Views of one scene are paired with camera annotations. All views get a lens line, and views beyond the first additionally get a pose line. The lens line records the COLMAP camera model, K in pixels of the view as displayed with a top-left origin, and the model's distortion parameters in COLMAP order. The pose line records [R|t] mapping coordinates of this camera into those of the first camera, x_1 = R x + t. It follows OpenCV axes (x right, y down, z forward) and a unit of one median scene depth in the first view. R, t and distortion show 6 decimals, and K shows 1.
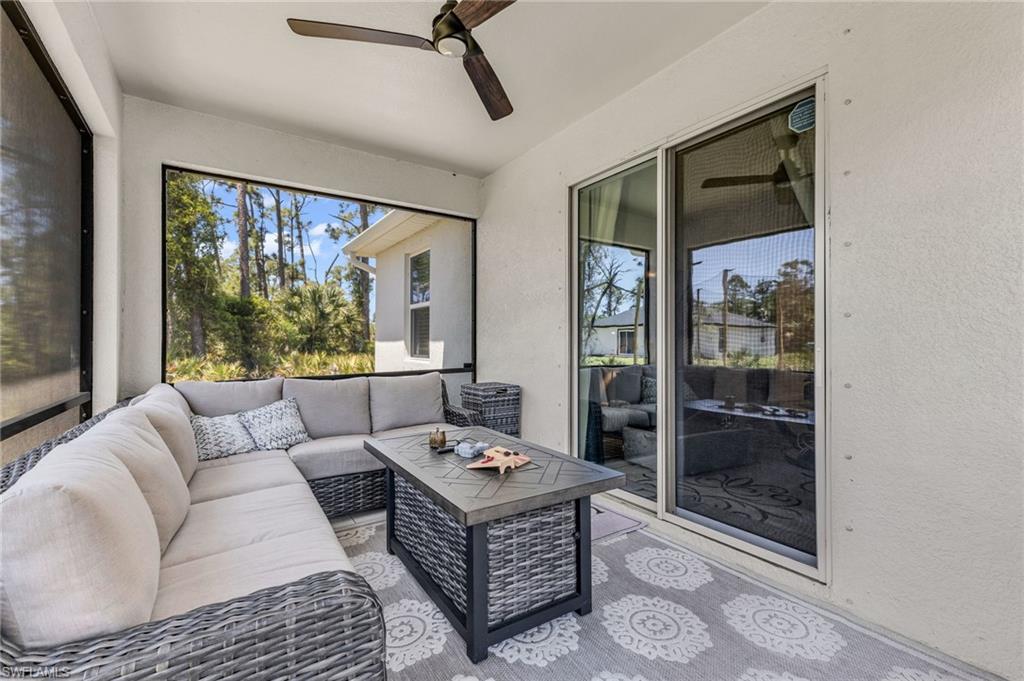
lens RADIAL K [[439.8, 0, 512.0], [0, 439.8, 340.5], [0, 0, 1]] dist [0.000536, -0.001051]
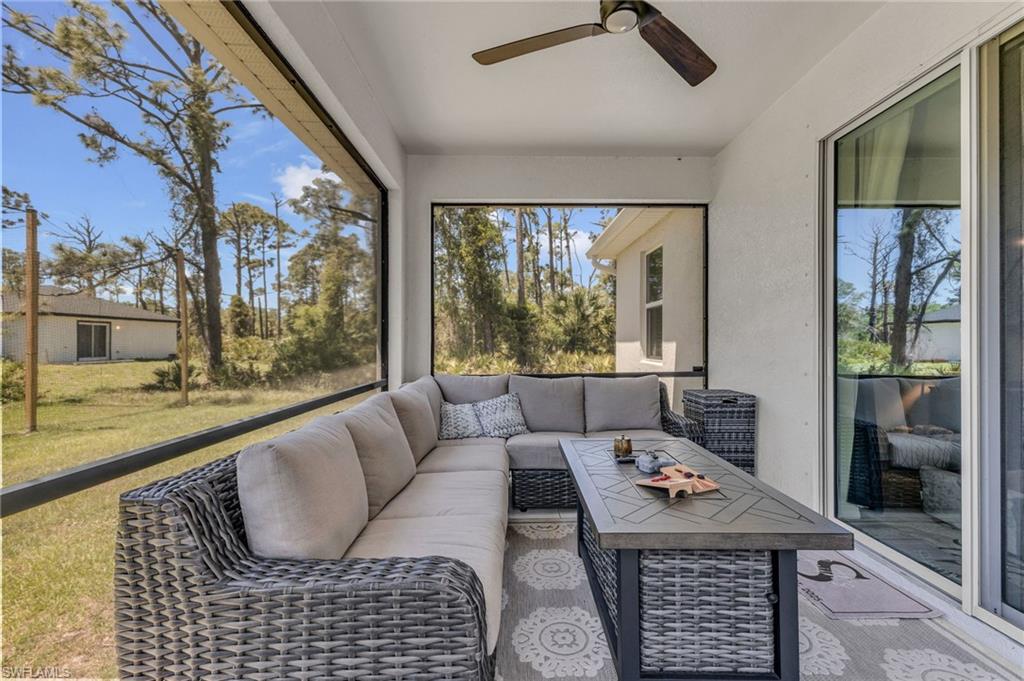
lens RADIAL K [[439.8, 0, 512.0], [0, 439.8, 340.5], [0, 0, 1]] dist [0.000536, -0.001051]
pose [[0.835344, -0.001378, -0.549726, 0.103586], [0.001034, 0.999999, -0.000934, -0.000698], [0.549727, 0.000212, 0.835344, 0.064864]]
